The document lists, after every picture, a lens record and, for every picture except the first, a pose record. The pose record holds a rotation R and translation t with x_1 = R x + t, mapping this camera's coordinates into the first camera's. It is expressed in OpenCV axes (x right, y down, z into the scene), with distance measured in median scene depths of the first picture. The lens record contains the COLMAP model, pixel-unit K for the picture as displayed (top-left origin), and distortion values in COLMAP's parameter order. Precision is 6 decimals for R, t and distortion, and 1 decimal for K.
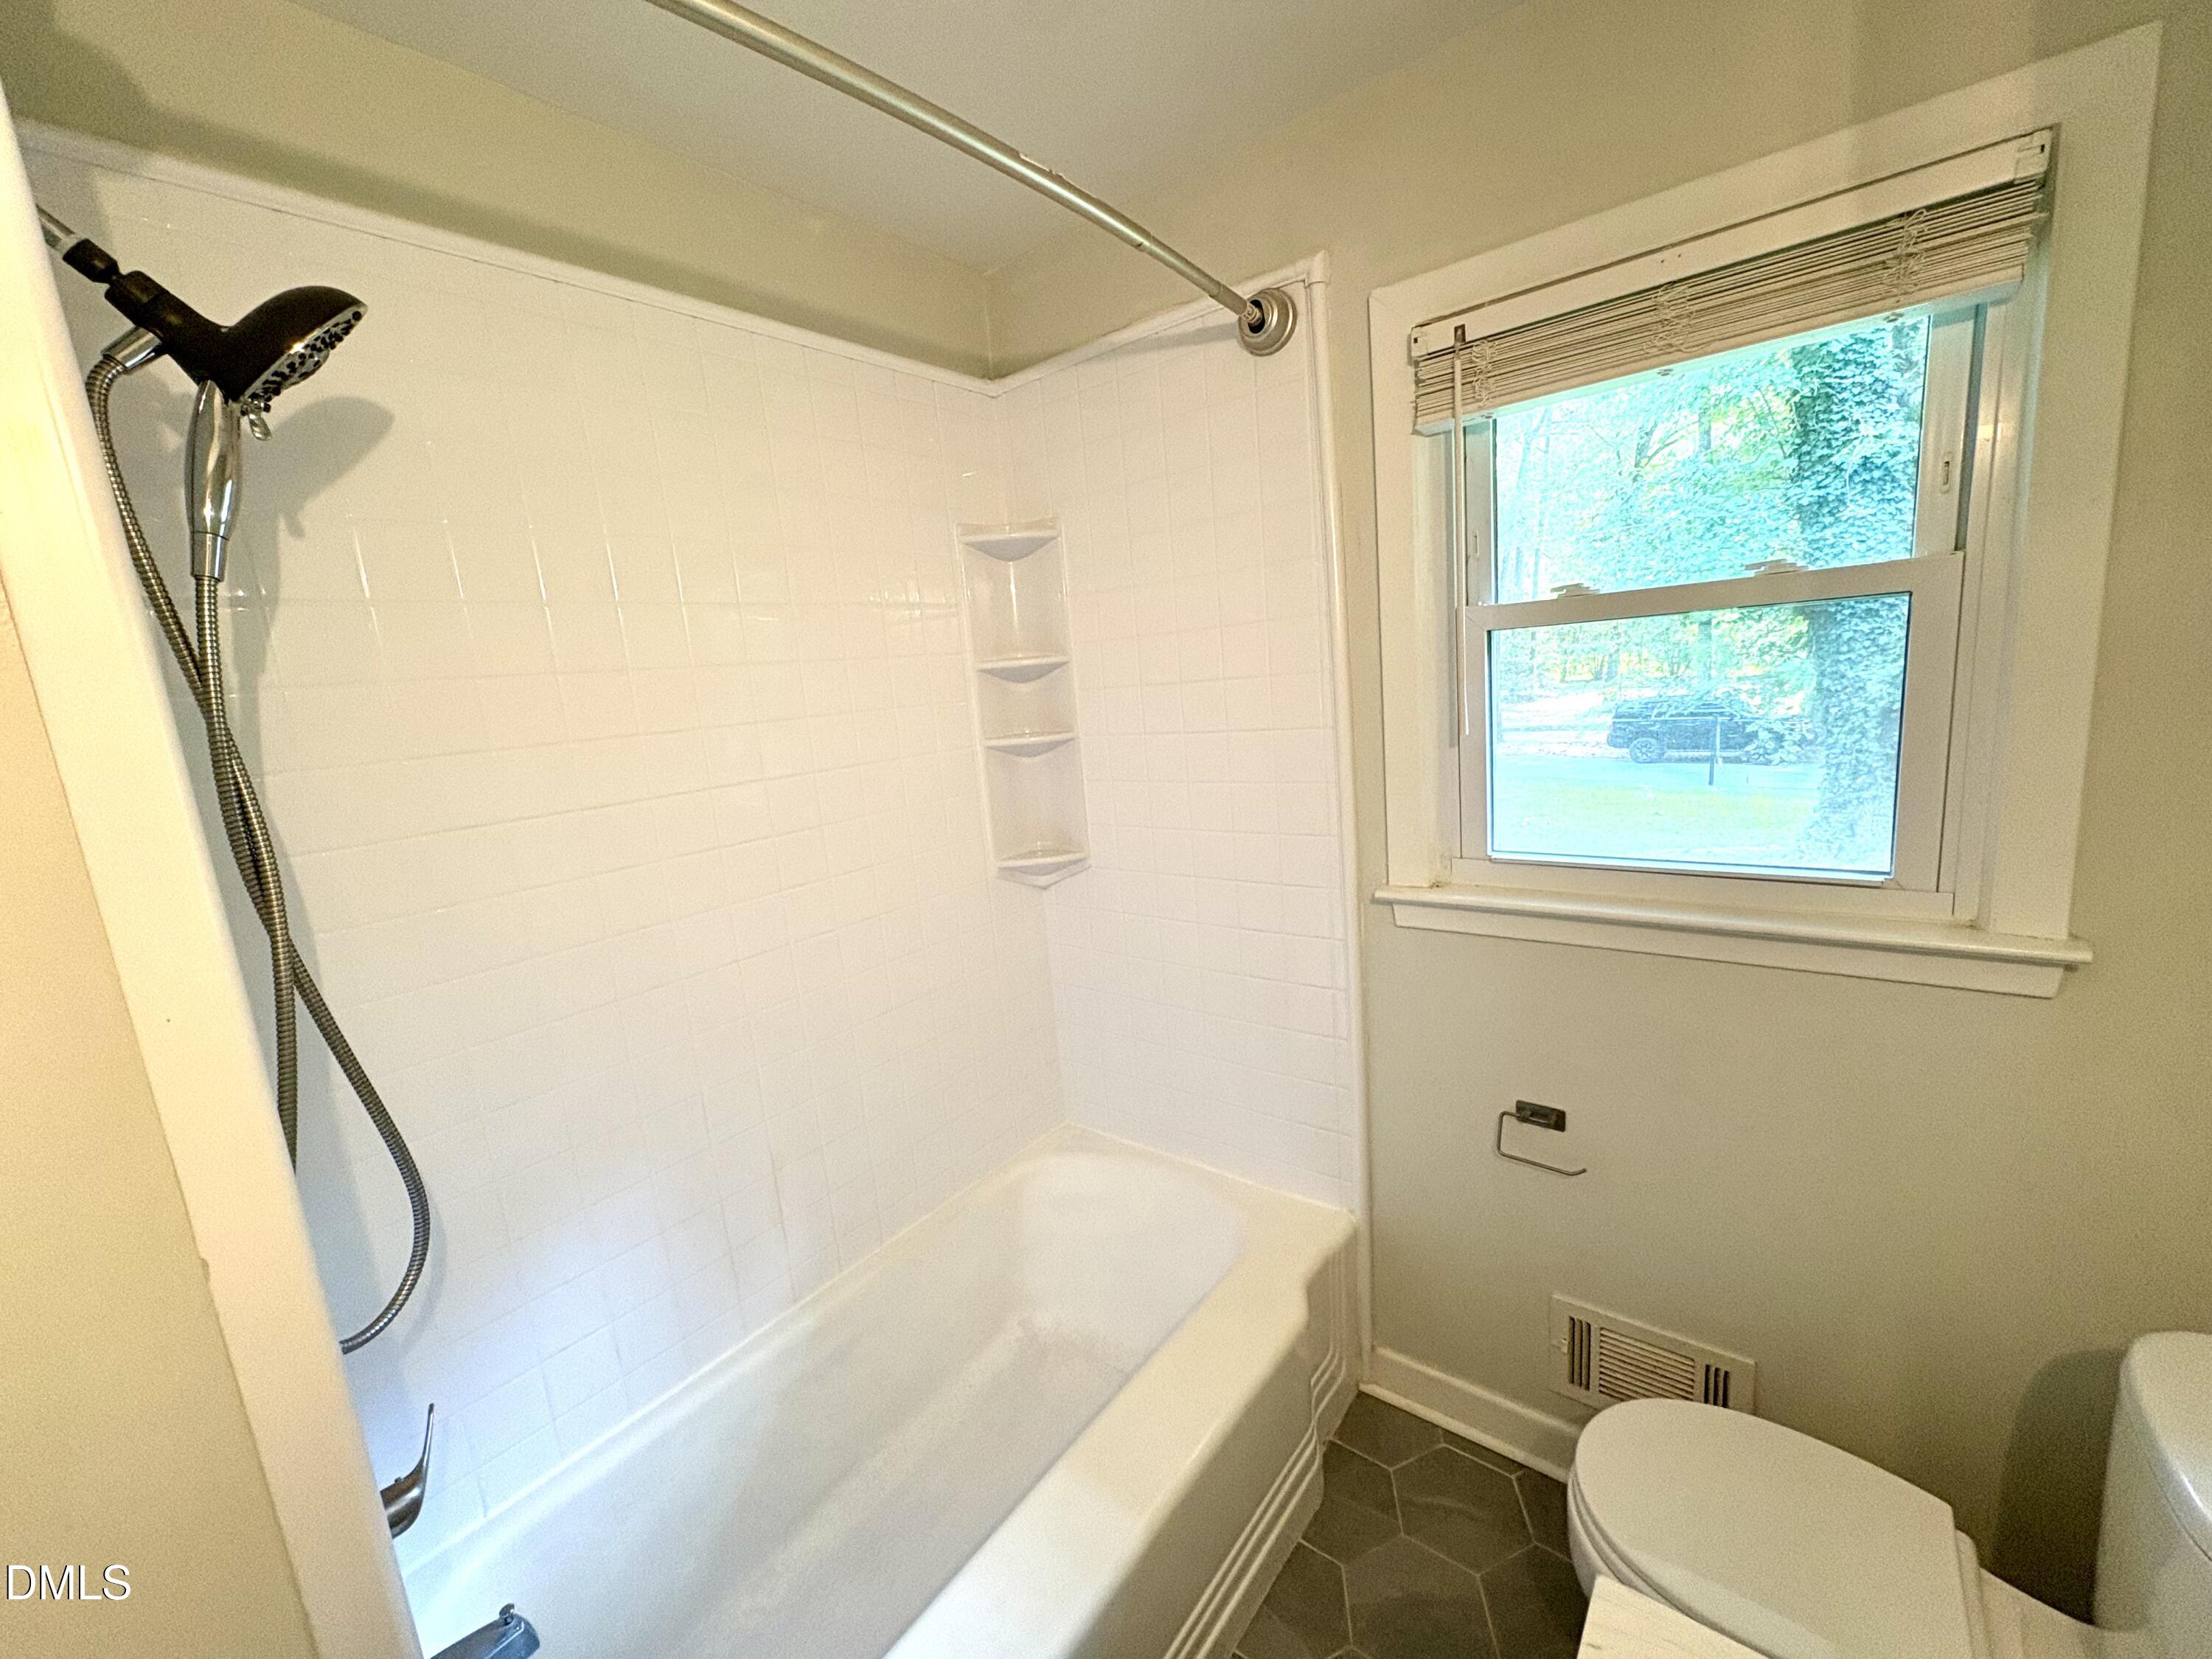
lens RADIAL K [[876.4, 0, 1104.5], [0, 876.4, 829.6], [0, 0, 1]] dist [-0.001182, 0.000137]
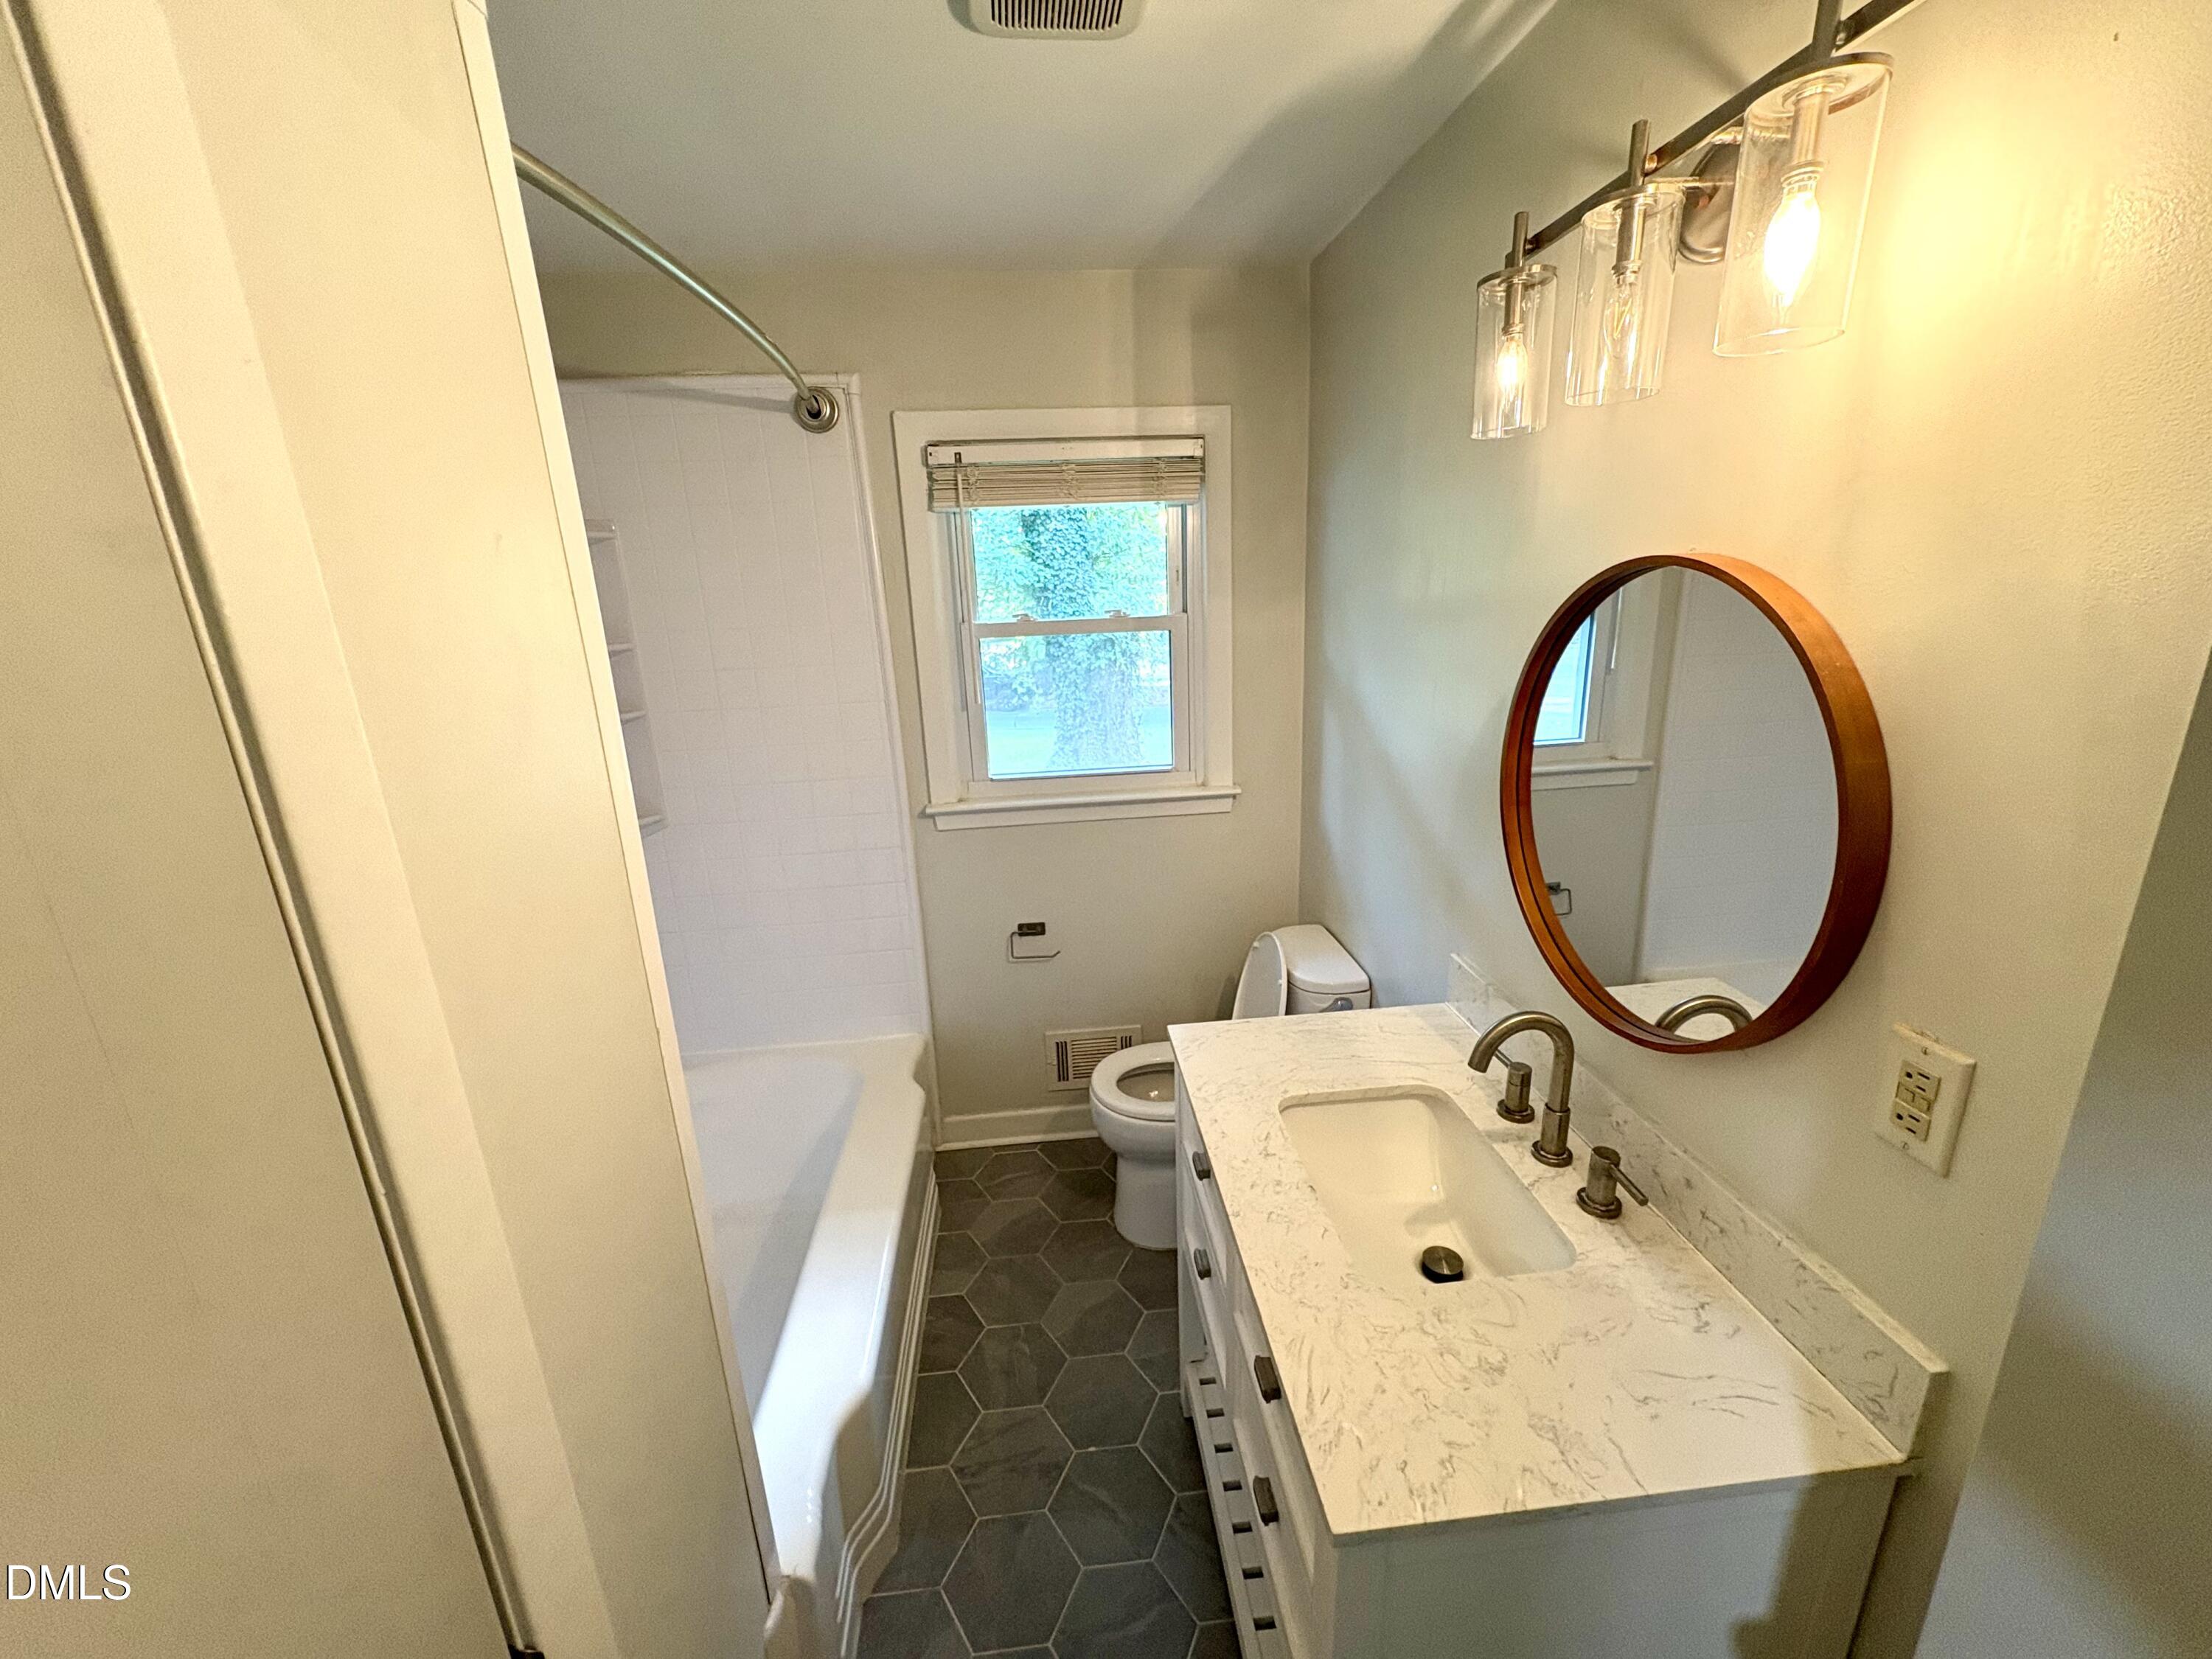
lens RADIAL K [[886.1, 0, 1106.0], [0, 886.1, 829.5], [0, 0, 1]] dist [0.000999, 0.000074]
pose [[0.719012, -0.130643, 0.682609, -0.545747], [0.099676, 0.991404, 0.084751, 0.007312], [-0.687813, 0.007103, 0.725853, -0.340219]]
